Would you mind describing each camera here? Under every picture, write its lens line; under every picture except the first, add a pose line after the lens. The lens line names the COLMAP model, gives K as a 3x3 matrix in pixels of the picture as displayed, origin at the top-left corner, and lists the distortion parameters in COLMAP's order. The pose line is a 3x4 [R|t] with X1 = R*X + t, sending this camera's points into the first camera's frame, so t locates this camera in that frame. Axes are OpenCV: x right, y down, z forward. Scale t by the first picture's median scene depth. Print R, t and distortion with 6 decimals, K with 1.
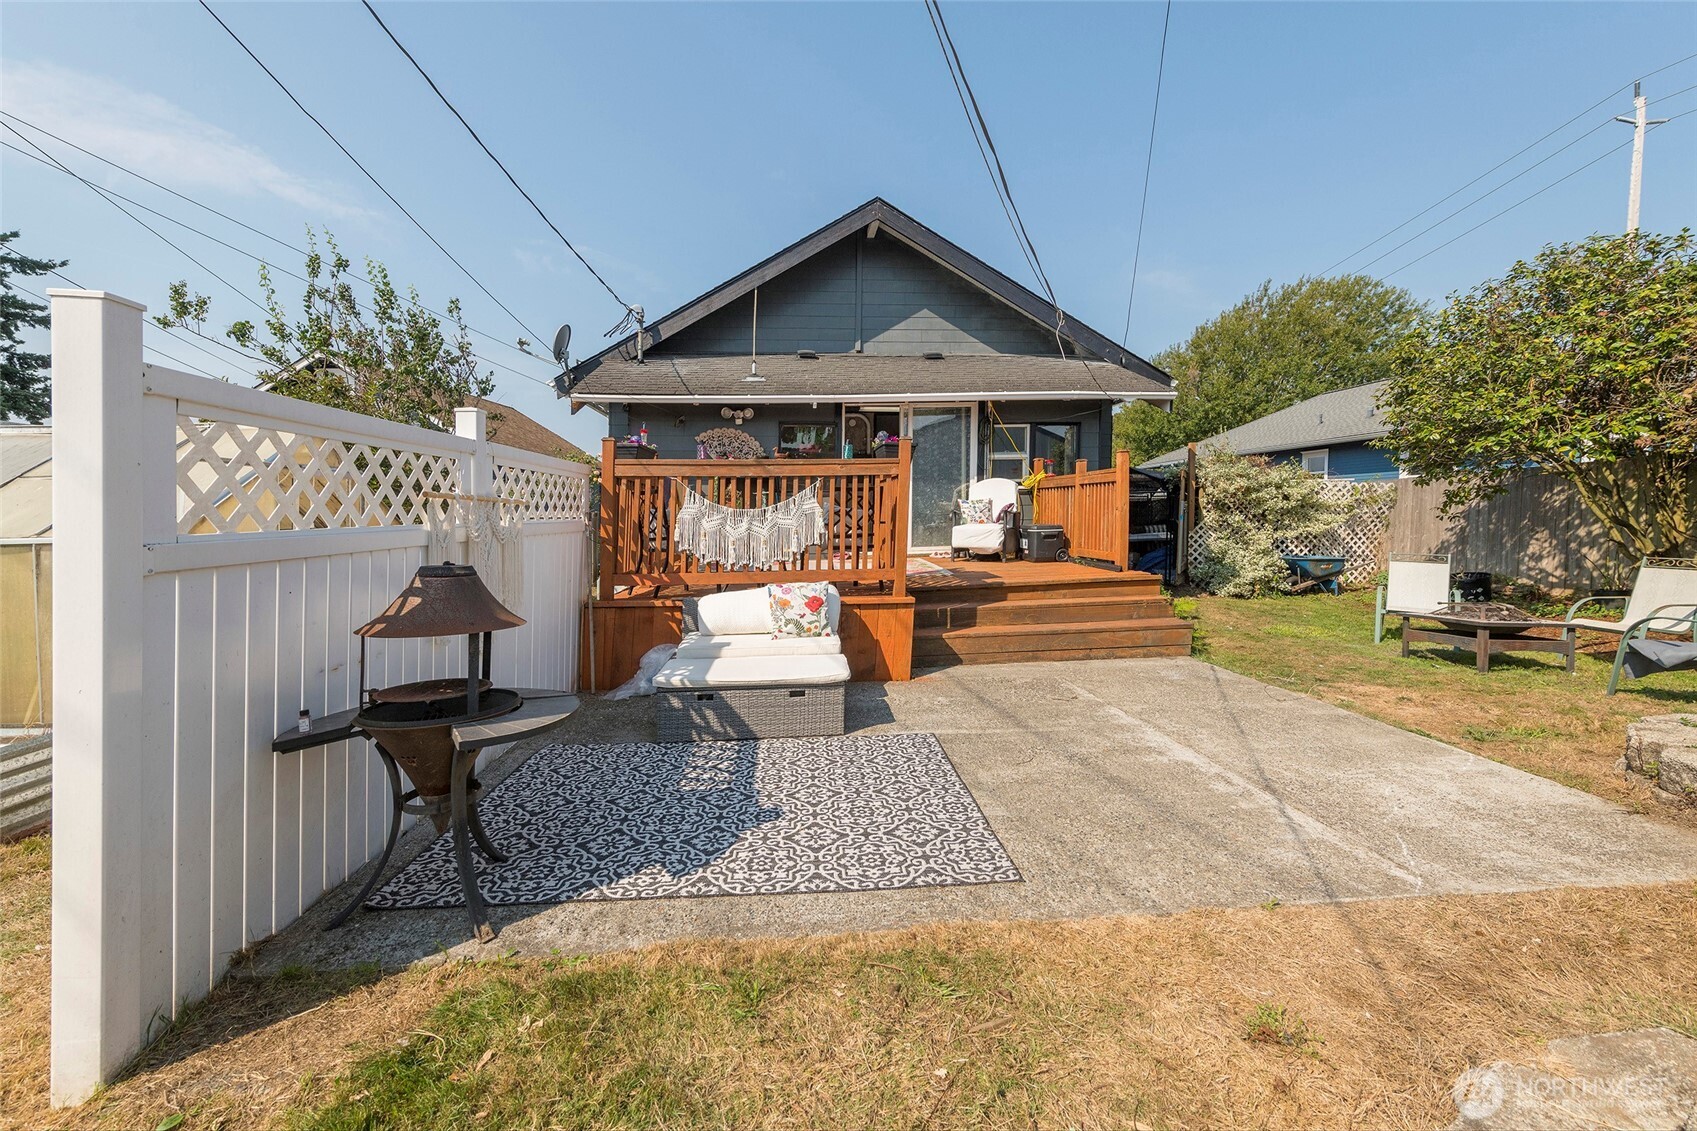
lens RADIAL K [[695.0, 0, 805.4], [0, 695.0, 535.9], [0, 0, 1]] dist [0.011513, -0.001838]
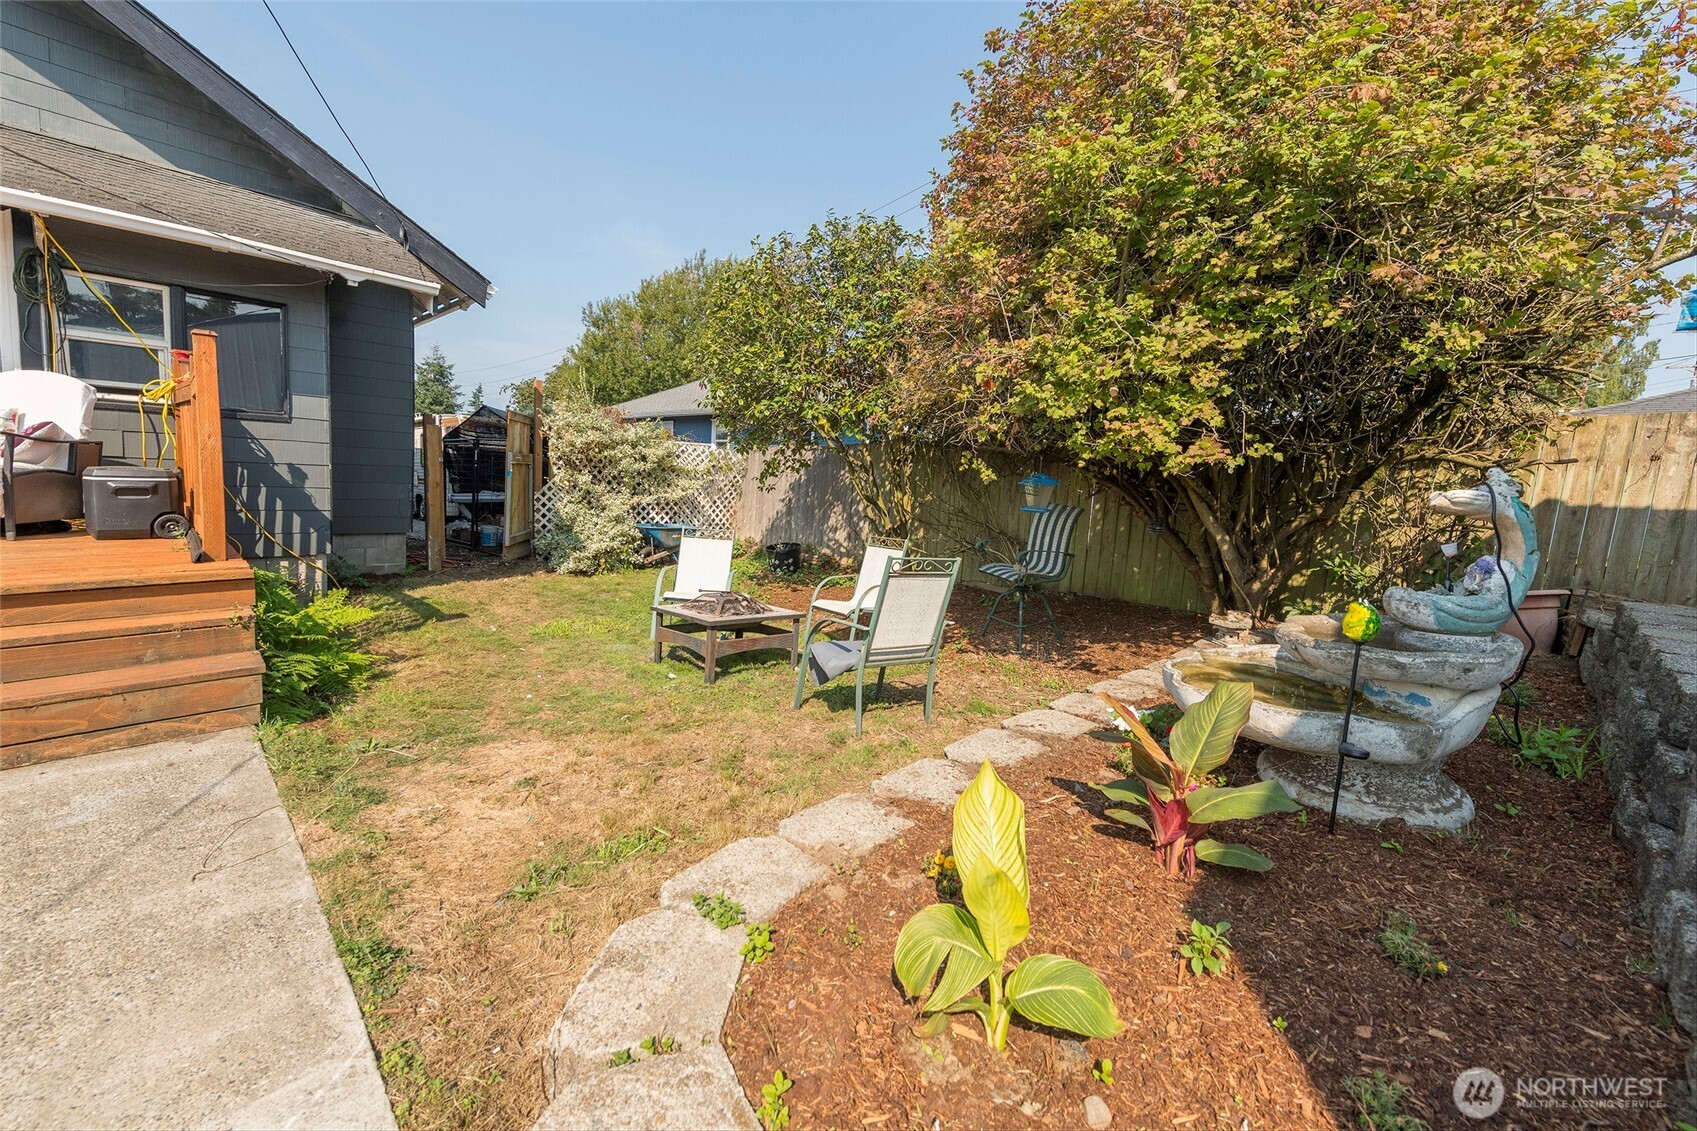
lens RADIAL K [[695.0, 0, 864.0], [0, 695.0, 565.7], [0, 0, 1]] dist [0.011513, -0.001838]
pose [[0.719741, -0.032021, 0.693504, 0.278175], [-0.041165, 0.995210, 0.088675, -0.009346], [-0.693021, -0.092371, 0.714975, 0.162219]]
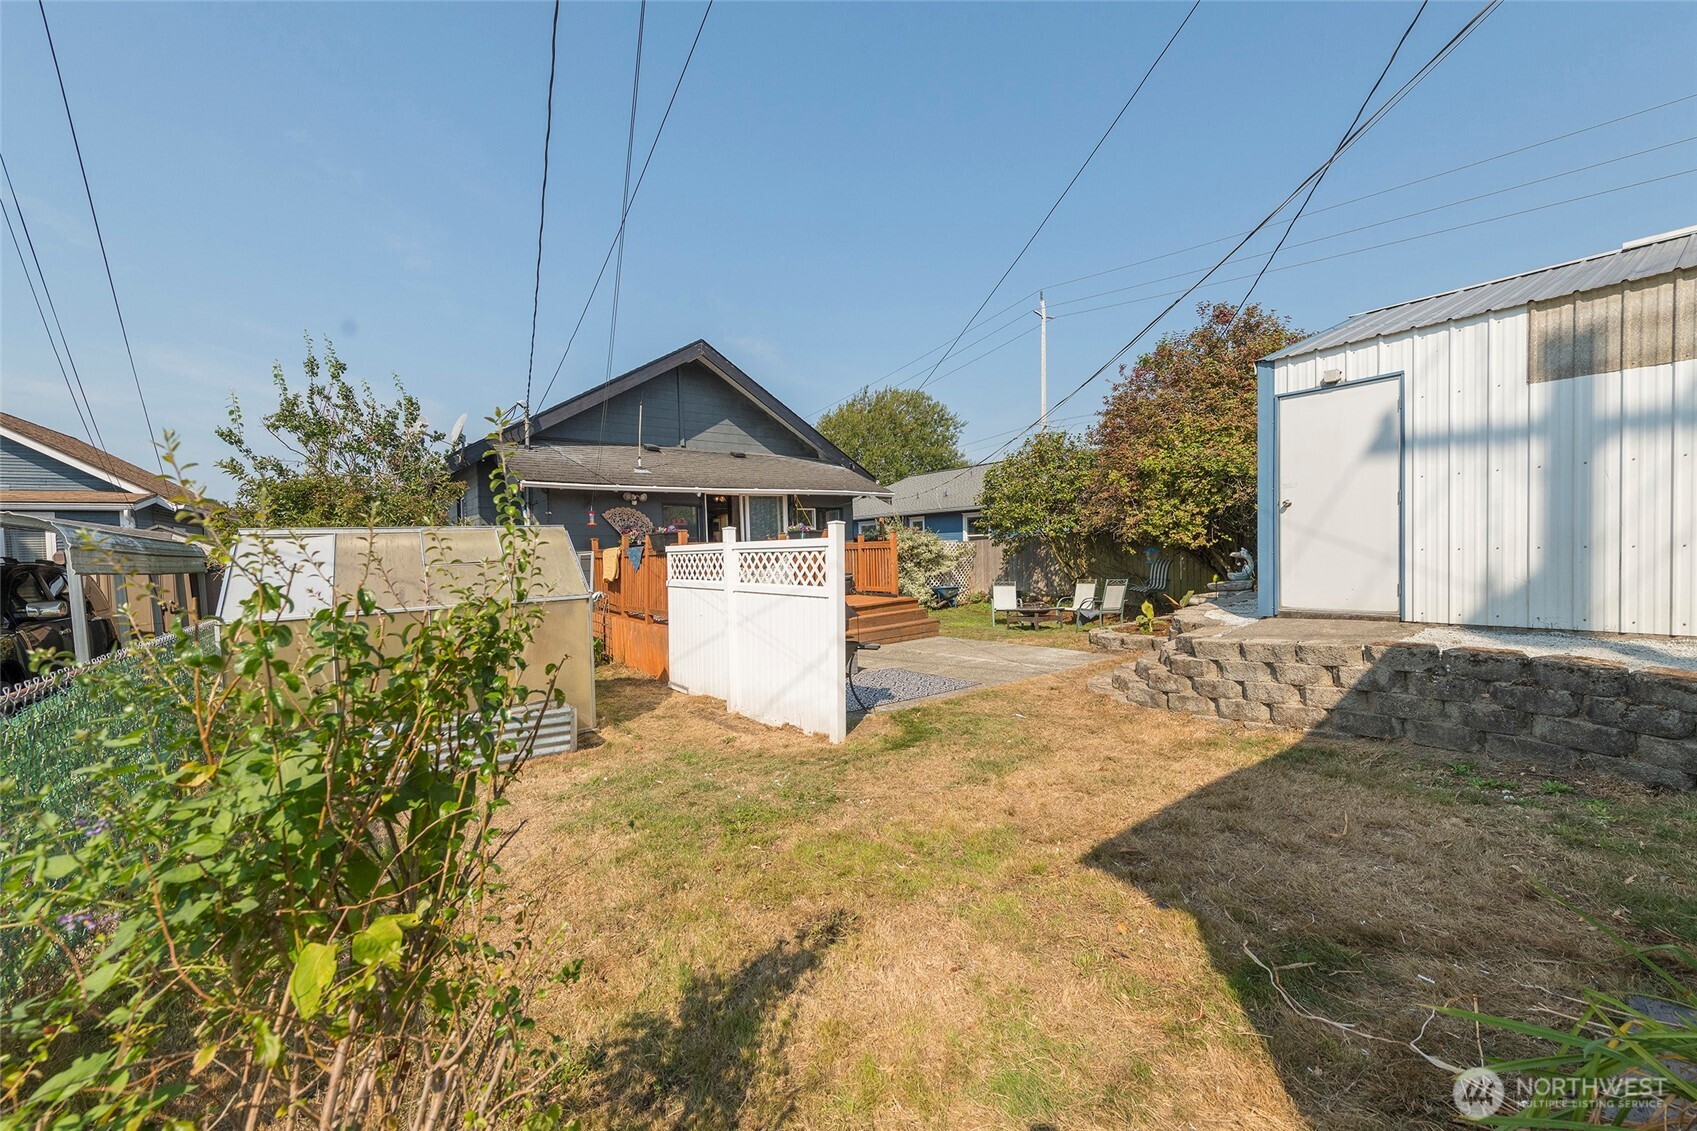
lens RADIAL K [[695.0, 0, 856.2], [0, 695.0, 553.1], [0, 0, 1]] dist [0.011513, -0.001838]
pose [[0.825844, -0.013430, 0.563738, -0.410654], [0.037197, 0.998836, -0.030697, -0.008000], [-0.562670, 0.046320, 0.825383, -0.285311]]
